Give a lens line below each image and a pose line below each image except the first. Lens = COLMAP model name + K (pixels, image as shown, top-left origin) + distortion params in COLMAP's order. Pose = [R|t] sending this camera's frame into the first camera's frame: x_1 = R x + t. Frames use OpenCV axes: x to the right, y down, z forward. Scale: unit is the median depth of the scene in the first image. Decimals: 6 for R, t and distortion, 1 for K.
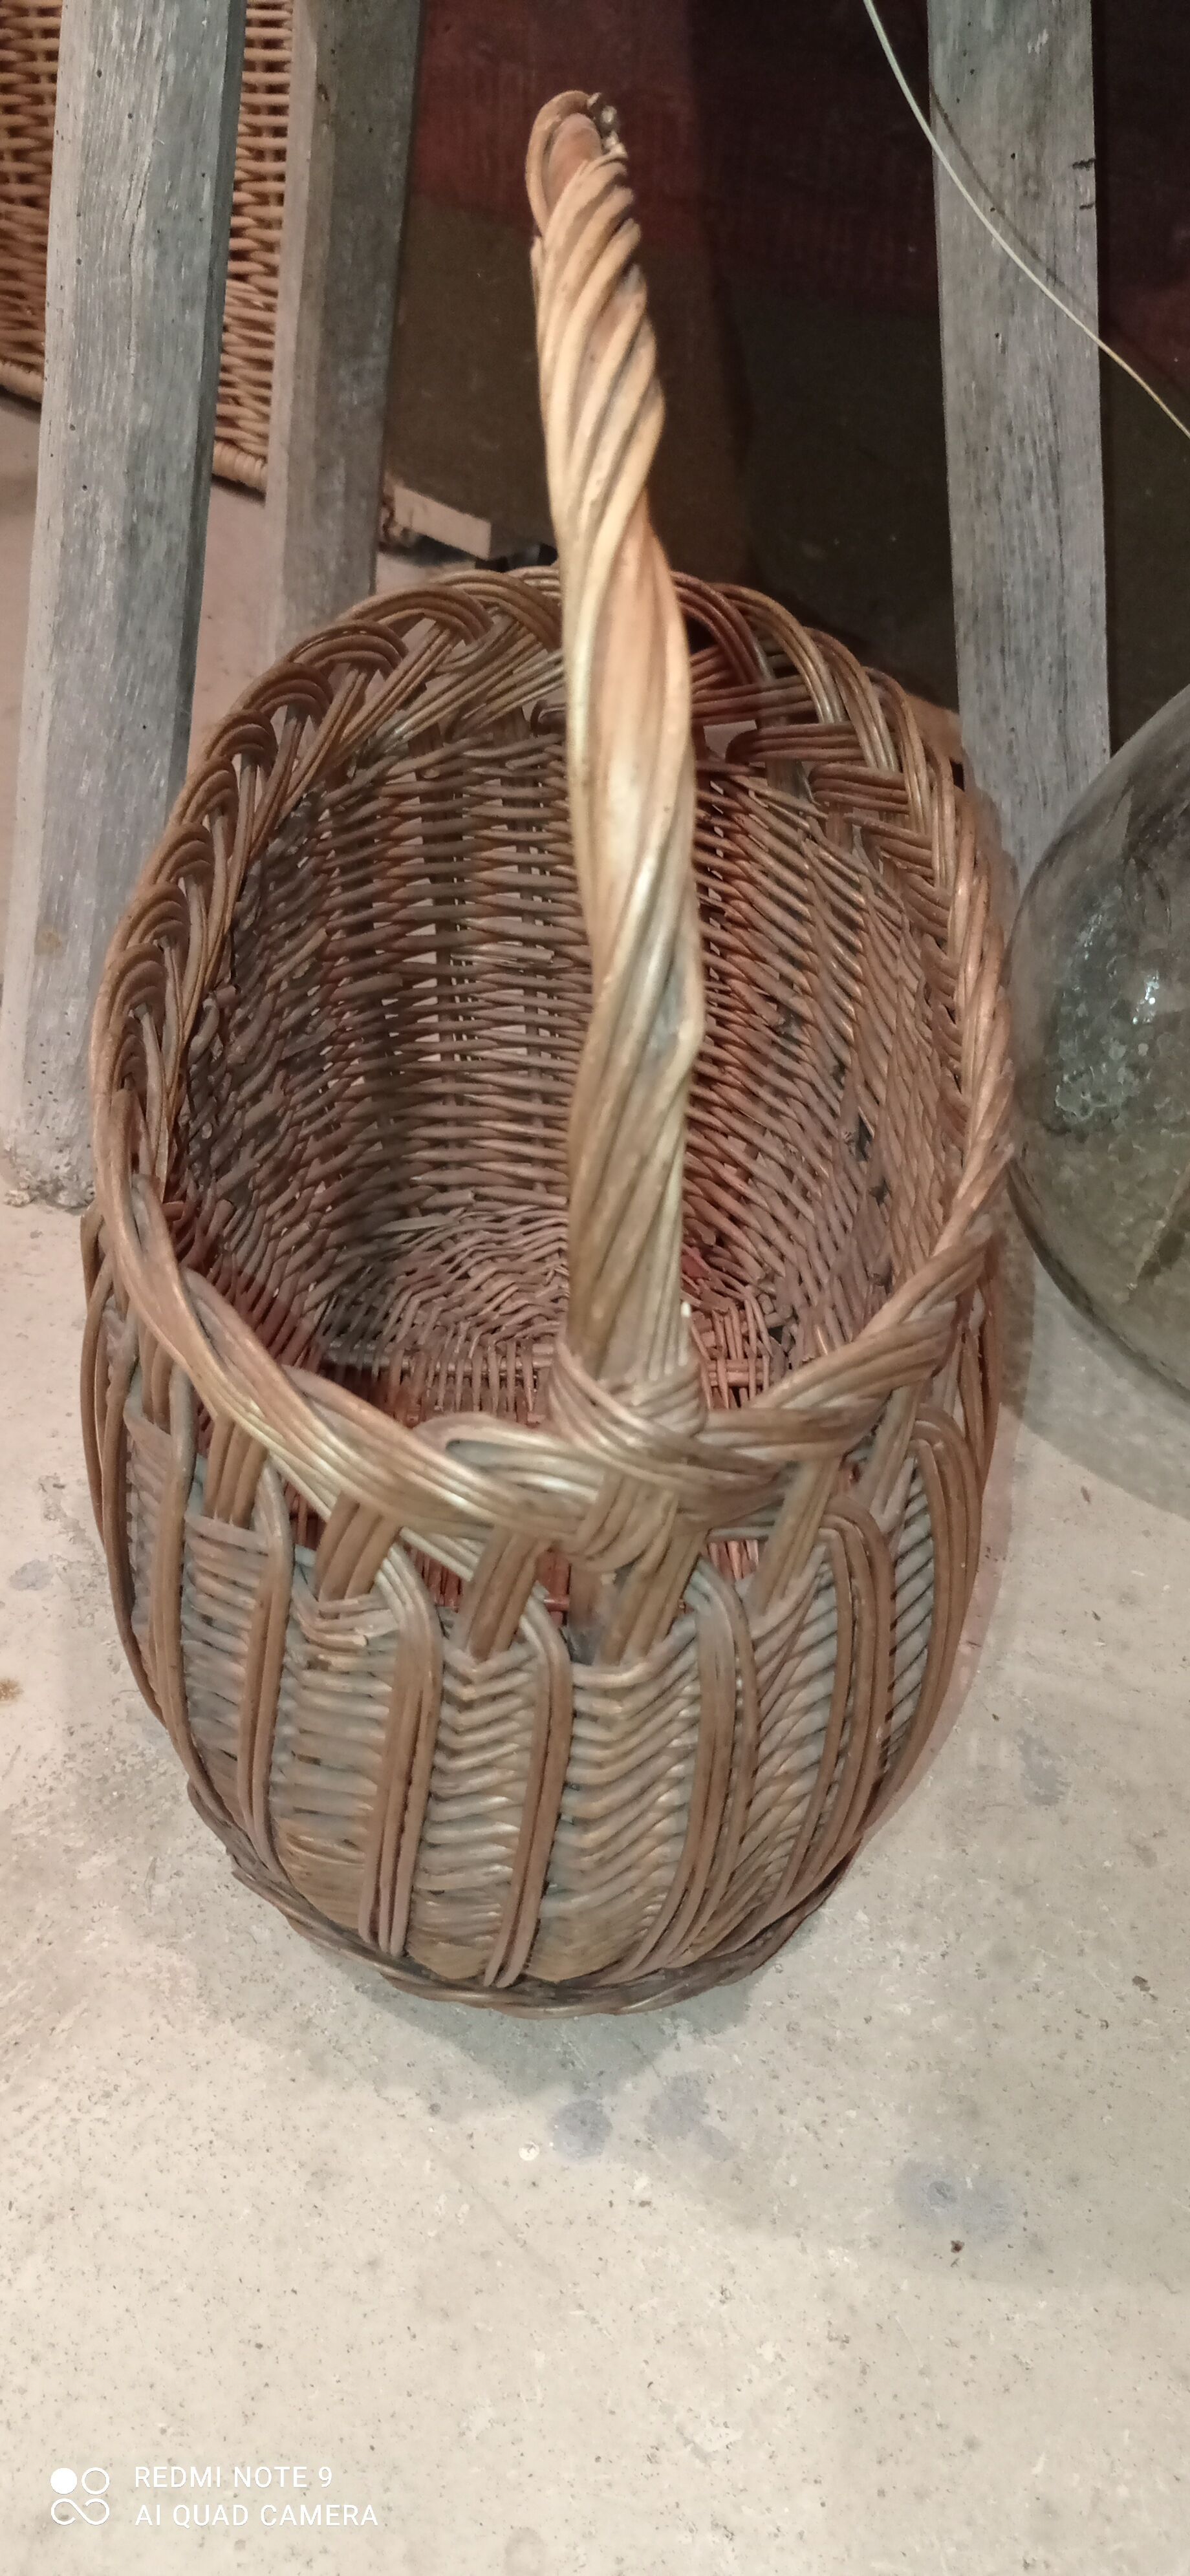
lens RADIAL K [[1877.5, 0, 596.1], [0, 1877.5, 1314.8], [0, 0, 1]] dist [-0.027232, 0.005502]
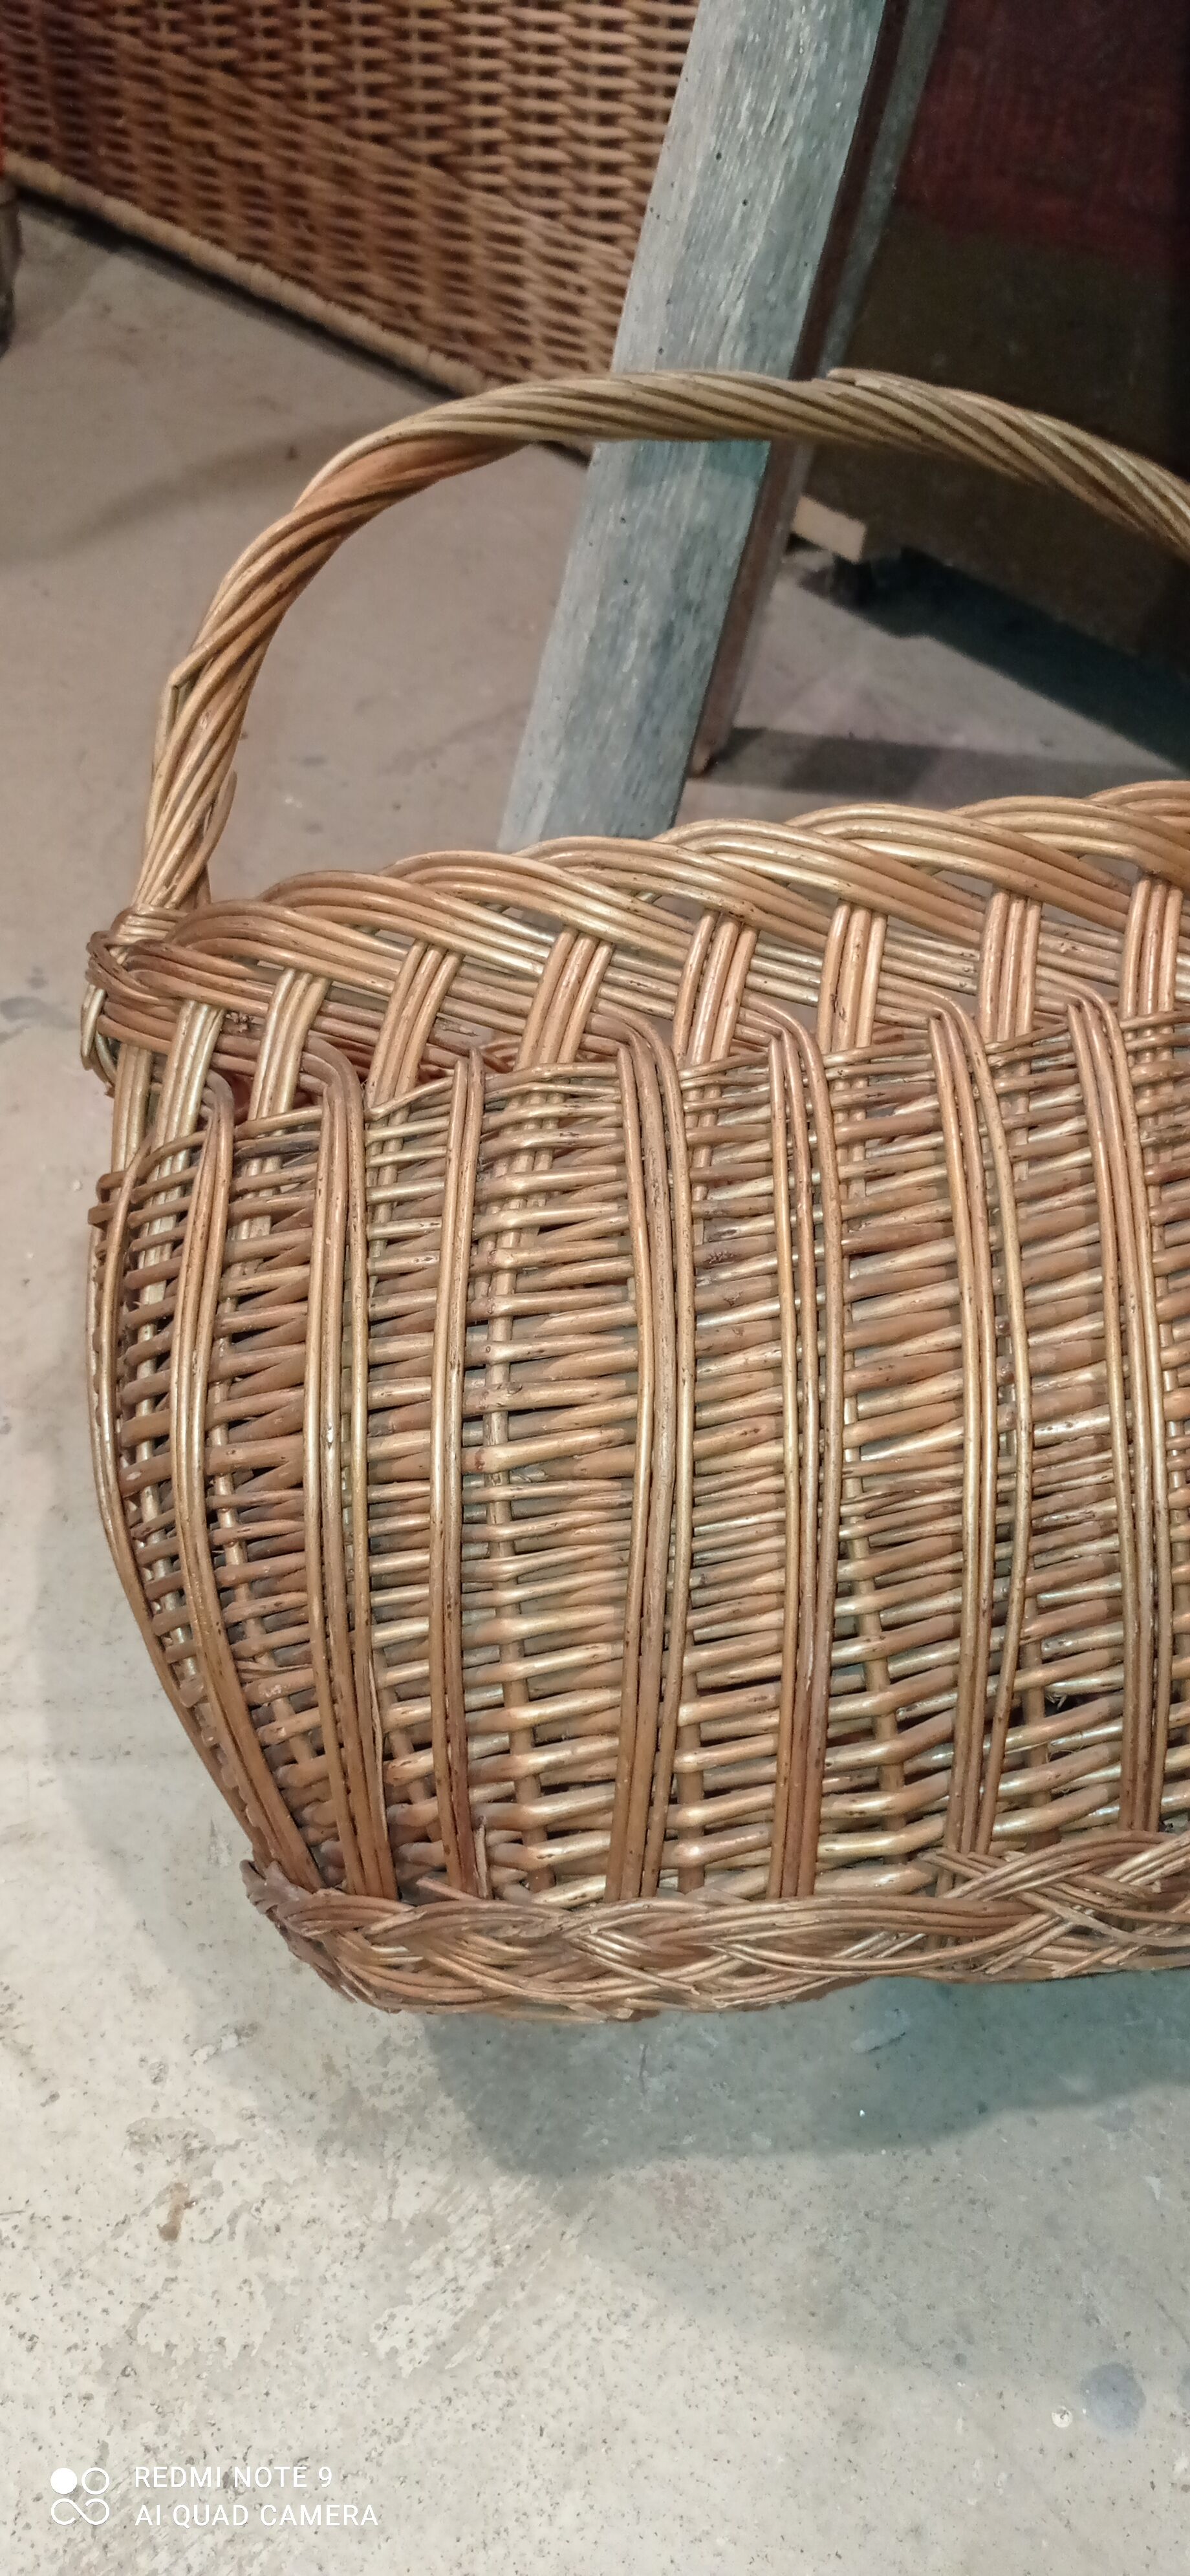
lens RADIAL K [[1877.5, 0, 580.7], [0, 1877.5, 1302.2], [0, 0, 1]] dist [-0.027232, 0.005502]
pose [[0.995912, 0.072117, -0.054400, -0.236446], [-0.068966, 0.995947, 0.057733, -0.146058], [0.058343, -0.053745, 0.996849, 0.043446]]
